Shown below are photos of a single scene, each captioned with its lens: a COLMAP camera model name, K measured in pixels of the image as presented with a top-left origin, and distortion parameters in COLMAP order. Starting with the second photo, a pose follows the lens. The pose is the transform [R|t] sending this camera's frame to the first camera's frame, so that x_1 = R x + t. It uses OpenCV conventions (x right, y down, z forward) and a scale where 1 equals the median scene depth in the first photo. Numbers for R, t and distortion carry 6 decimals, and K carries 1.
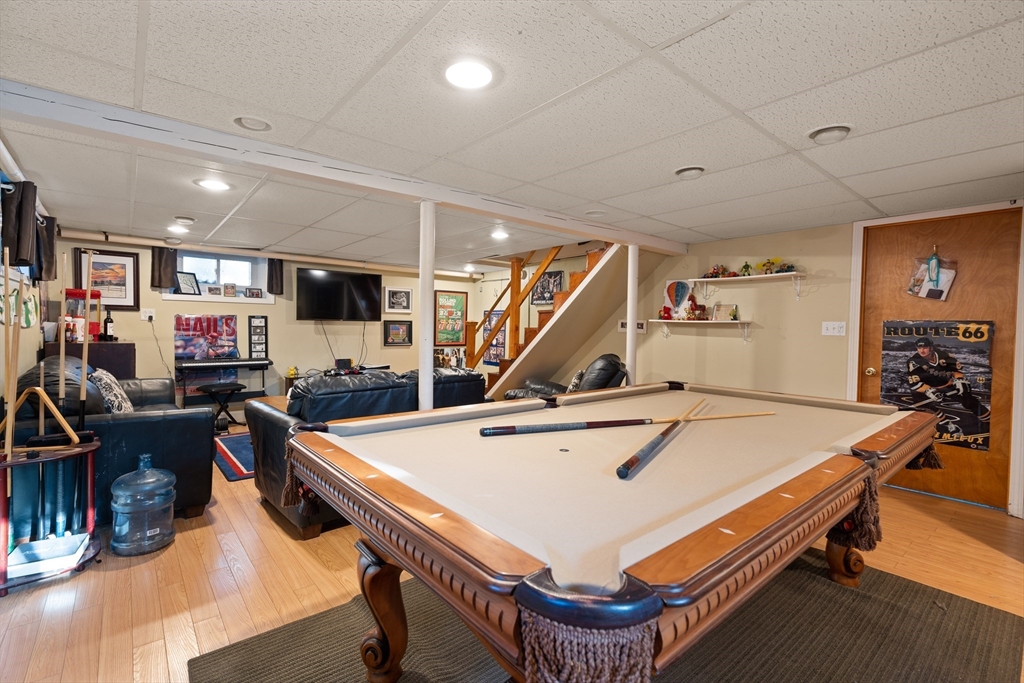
lens RADIAL K [[465.4, 0, 512.5], [0, 465.4, 337.1], [0, 0, 1]] dist [-0.006910, 0.003371]
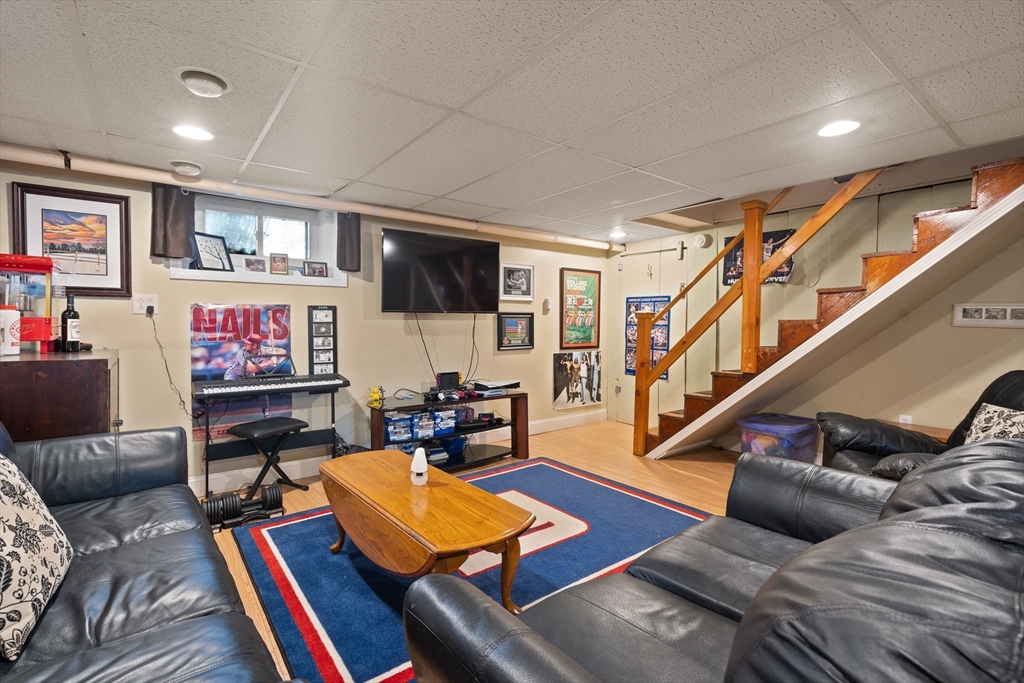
lens RADIAL K [[465.4, 0, 504.7], [0, 465.4, 326.8], [0, 0, 1]] dist [-0.006910, 0.003371]
pose [[0.998436, -0.009426, -0.055110, -0.278715], [0.008836, 0.999901, -0.010943, -0.009221], [0.055207, 0.010439, 0.998420, 0.405307]]
